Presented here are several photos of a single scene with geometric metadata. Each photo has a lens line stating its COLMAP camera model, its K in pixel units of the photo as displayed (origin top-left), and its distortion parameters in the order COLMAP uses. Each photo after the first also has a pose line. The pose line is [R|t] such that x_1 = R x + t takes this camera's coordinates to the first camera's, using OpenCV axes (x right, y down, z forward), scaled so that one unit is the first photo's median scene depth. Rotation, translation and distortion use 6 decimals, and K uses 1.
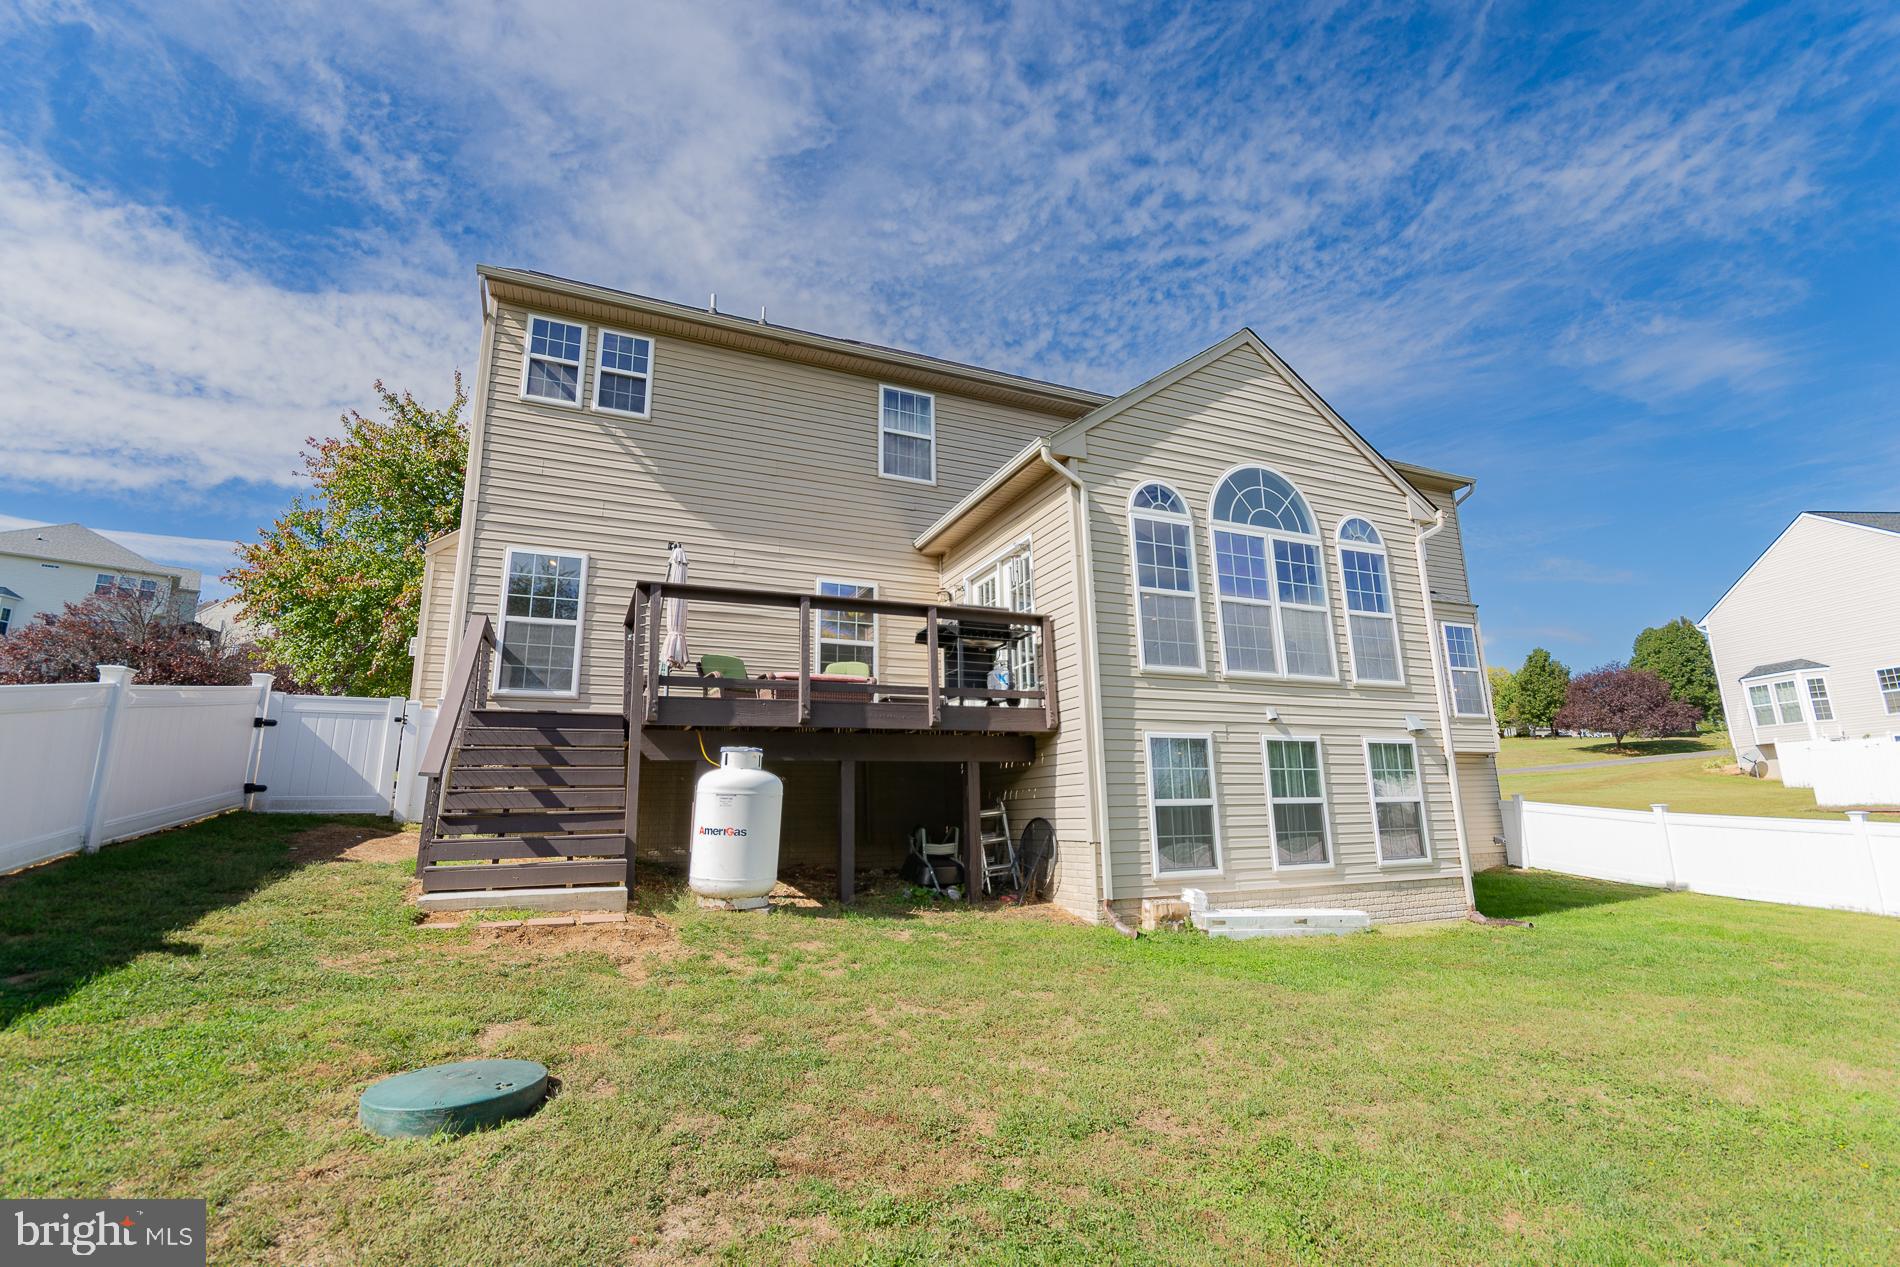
lens RADIAL K [[843.4, 0, 944.4], [0, 843.4, 634.1], [0, 0, 1]] dist [0.014166, -0.003722]
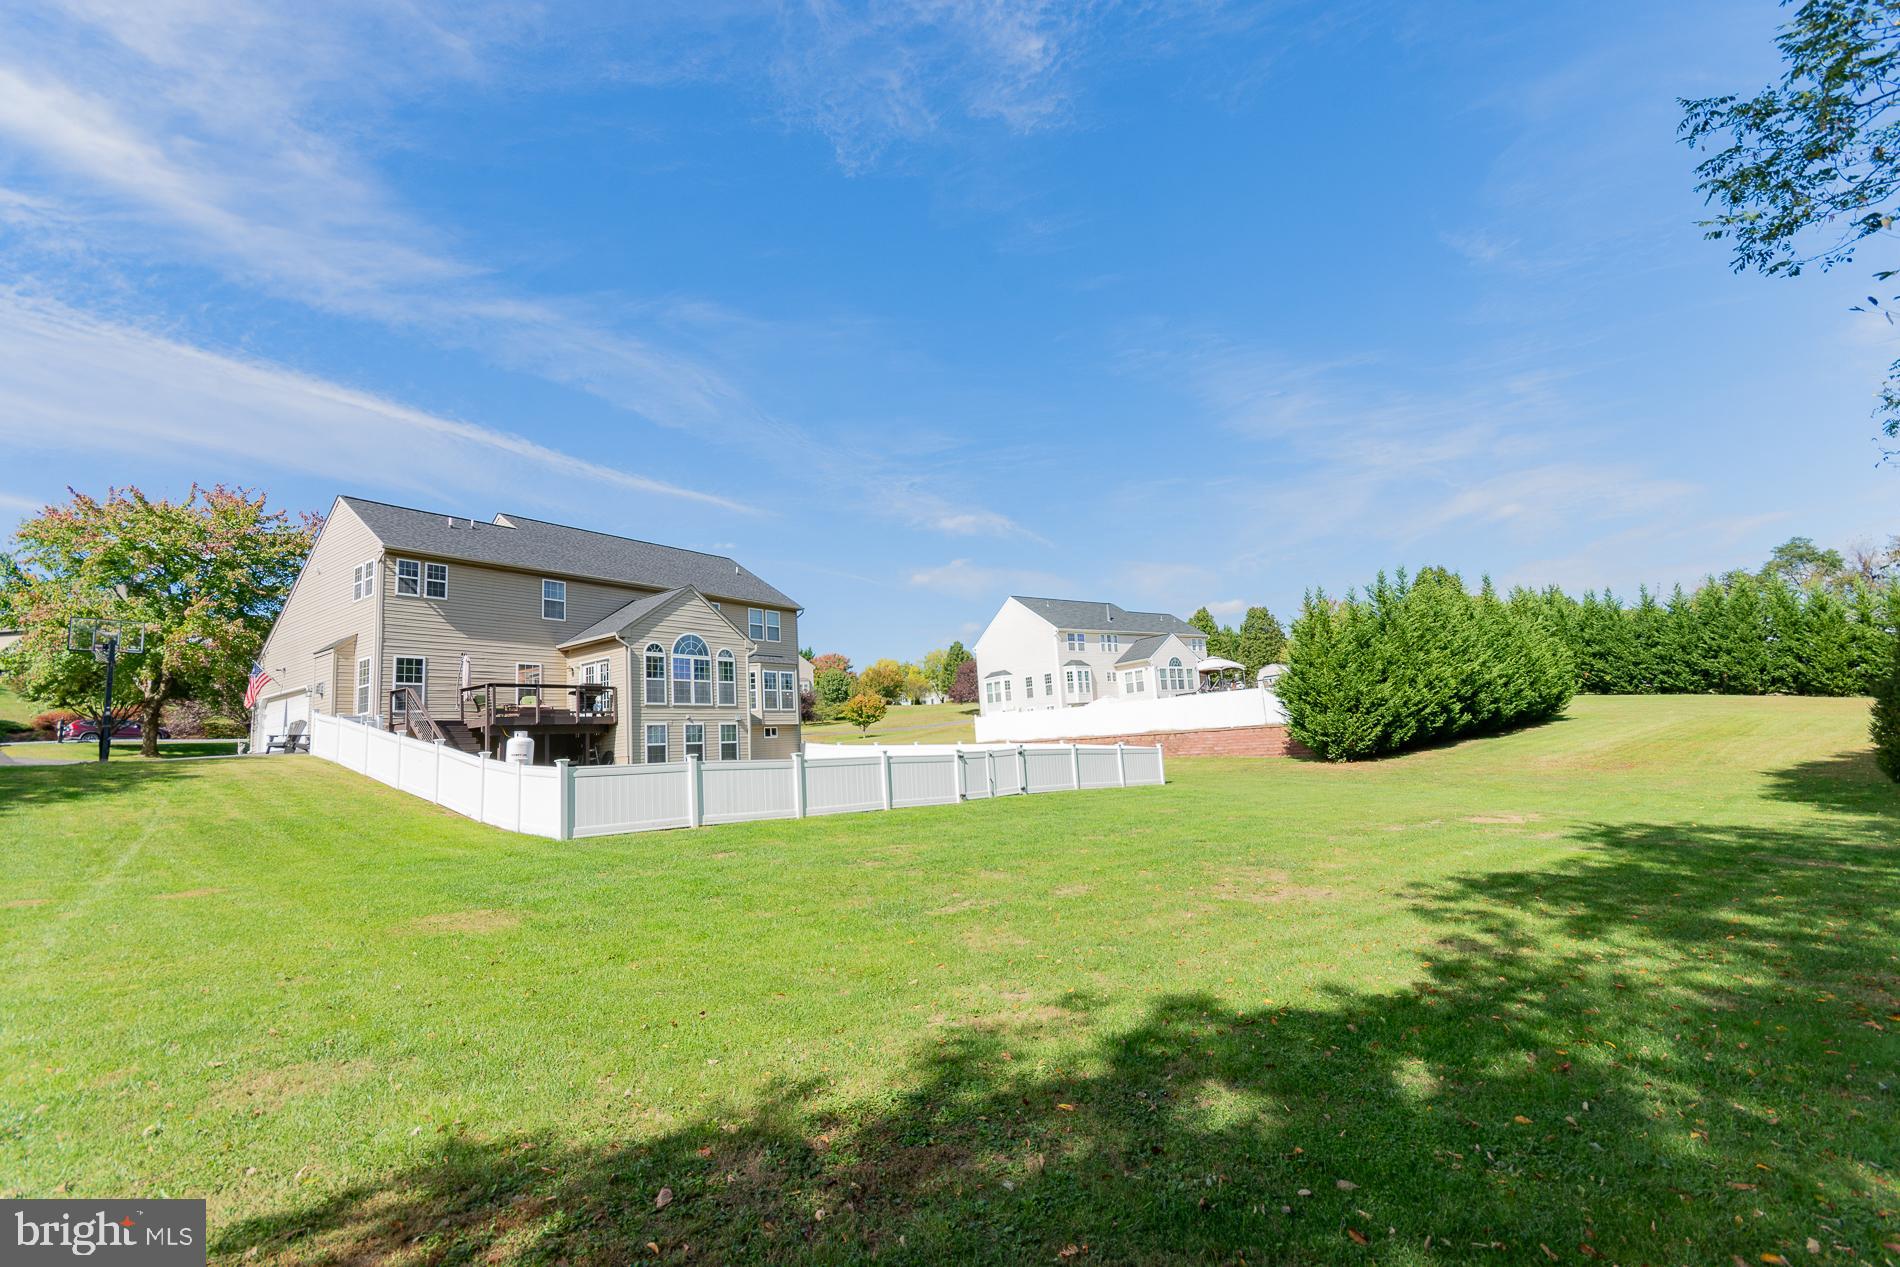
lens RADIAL K [[843.4, 0, 939.9], [0, 843.4, 645.3], [0, 0, 1]] dist [0.014166, -0.003722]
pose [[0.863878, 0.031378, 0.502723, -0.387416], [-0.061198, 0.997202, 0.042921, -0.356611], [-0.499970, -0.067844, 0.863381, -2.131705]]
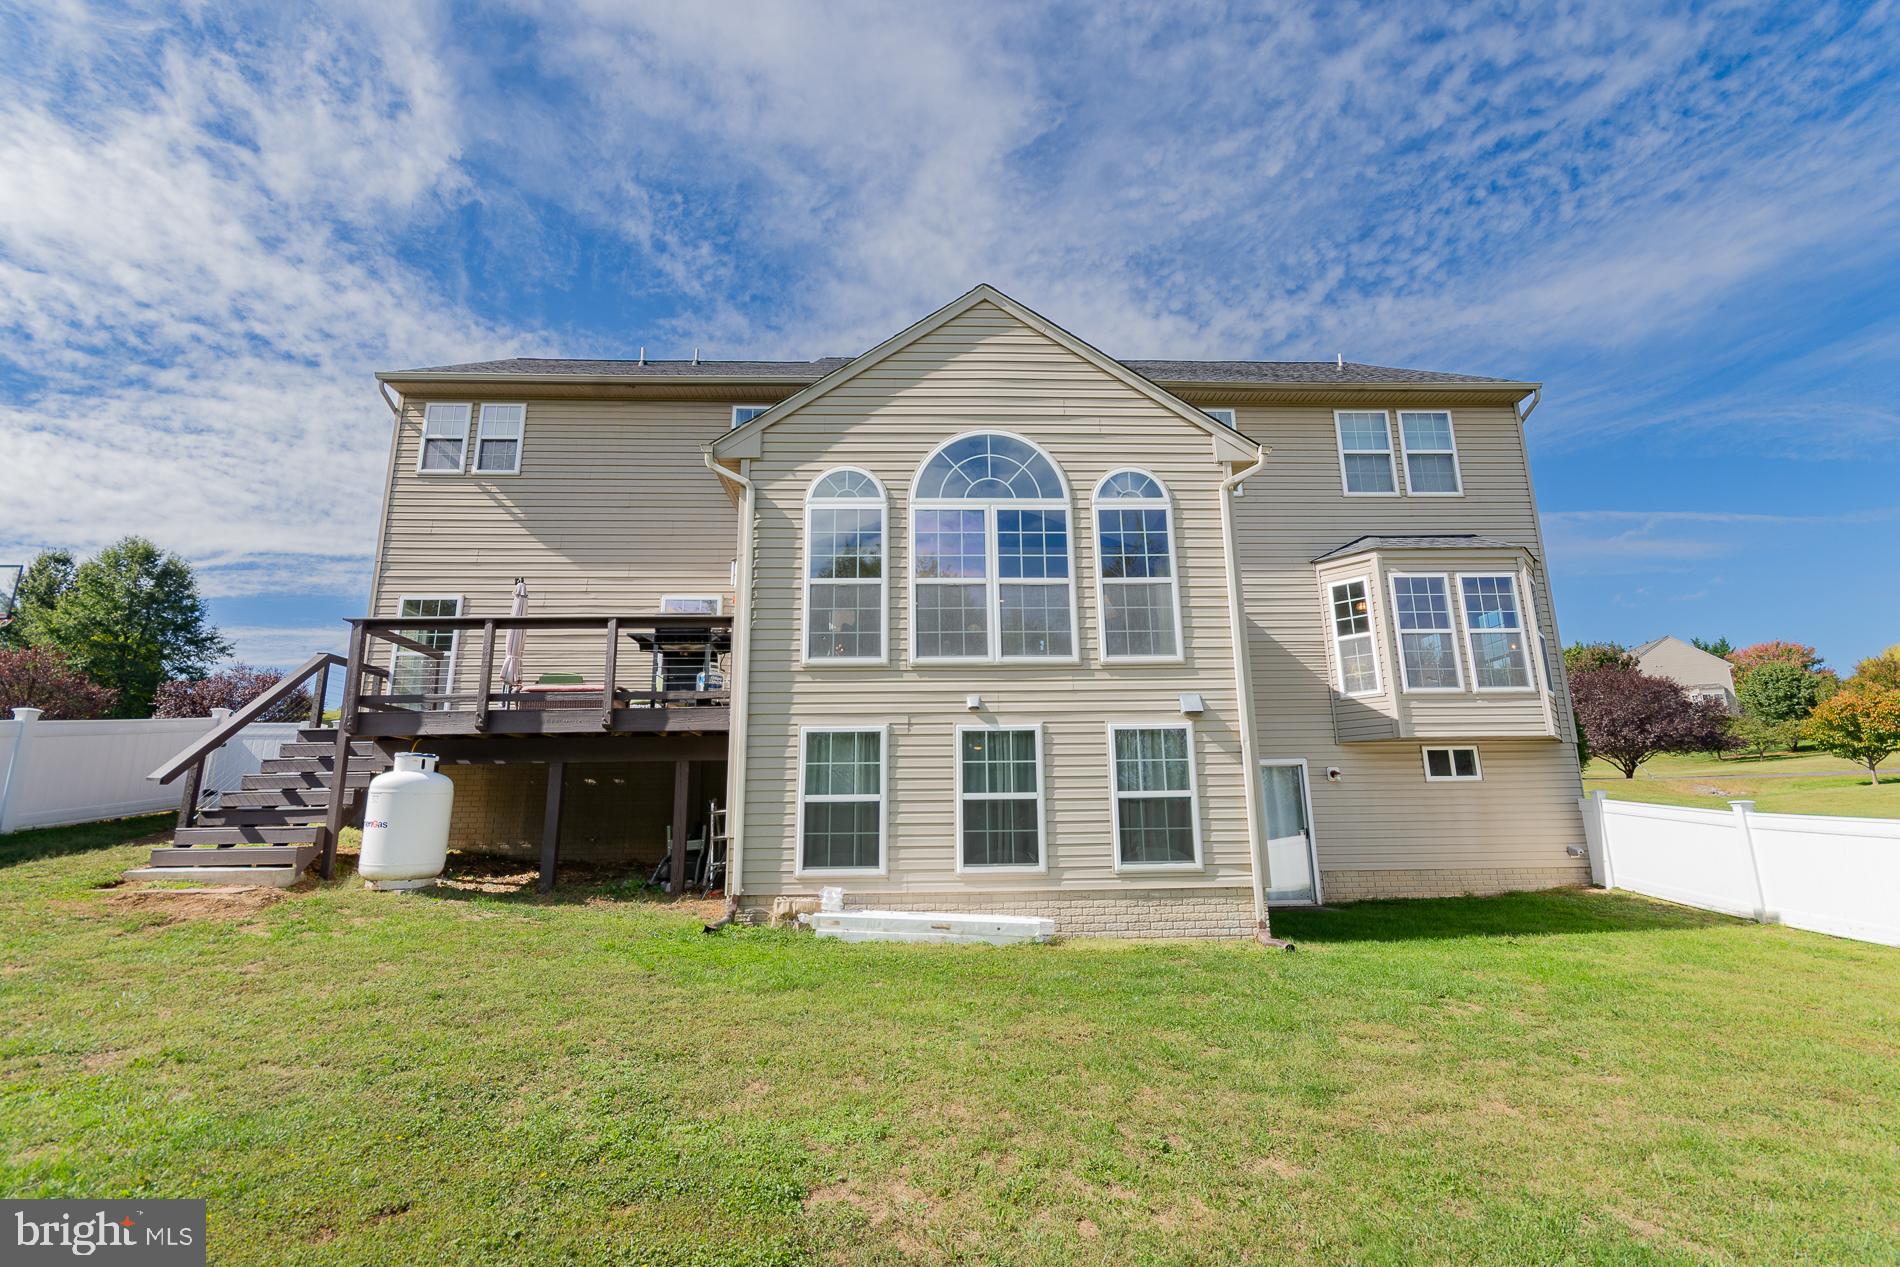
lens RADIAL K [[843.4, 0, 948.3], [0, 843.4, 641.9], [0, 0, 1]] dist [0.014166, -0.003722]
pose [[0.929299, -0.072868, -0.362067, 0.680464], [0.073594, 0.997218, -0.011808, 0.037498], [0.361921, -0.015673, 0.932077, 0.136148]]
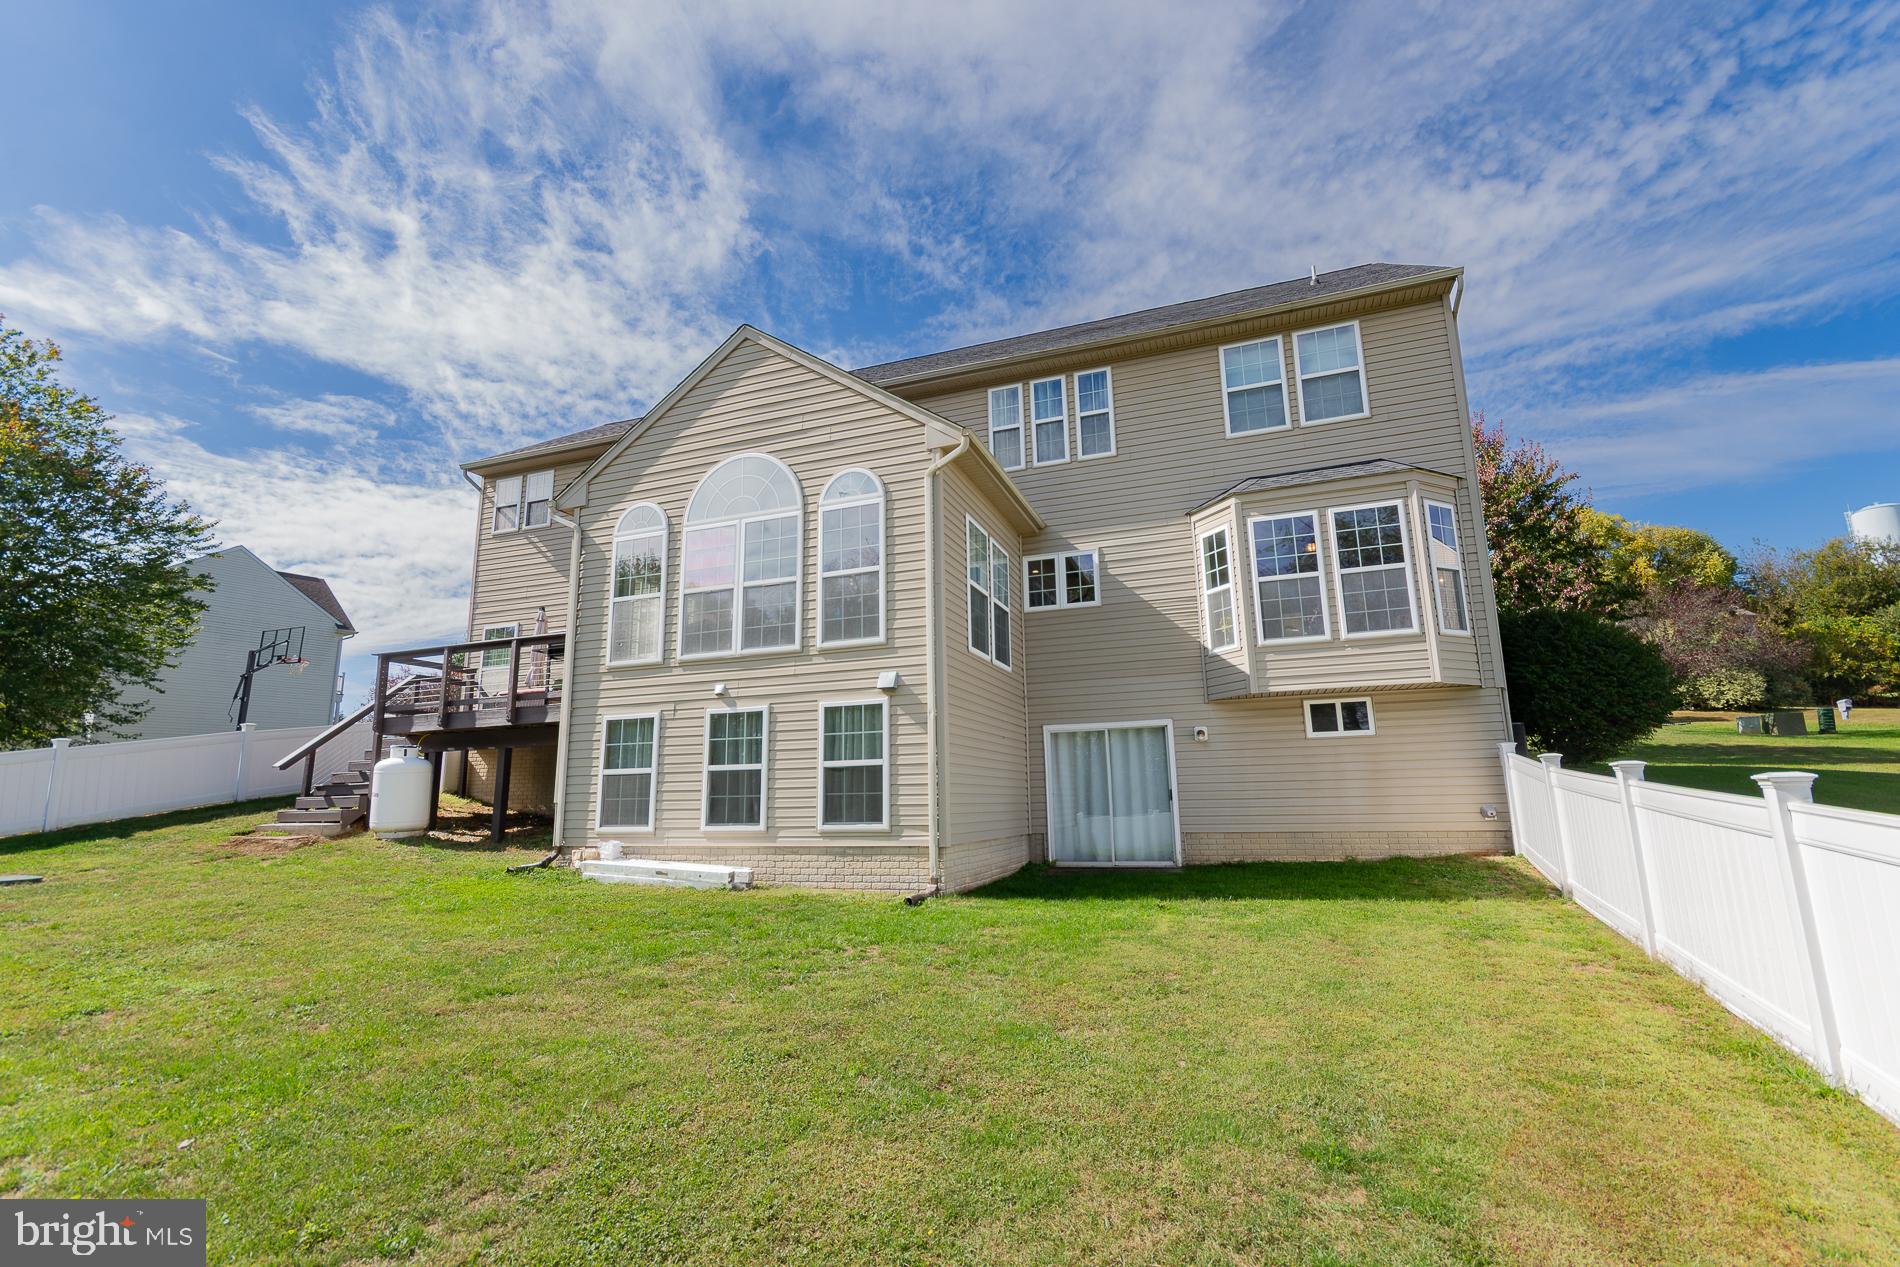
lens RADIAL K [[843.4, 0, 957.3], [0, 843.4, 640.1], [0, 0, 1]] dist [0.014166, -0.003722]
pose [[0.726468, -0.121205, -0.676427, 1.323961], [0.152338, 0.988237, -0.013468, 0.090613], [0.670102, -0.093261, 0.736387, 0.396856]]
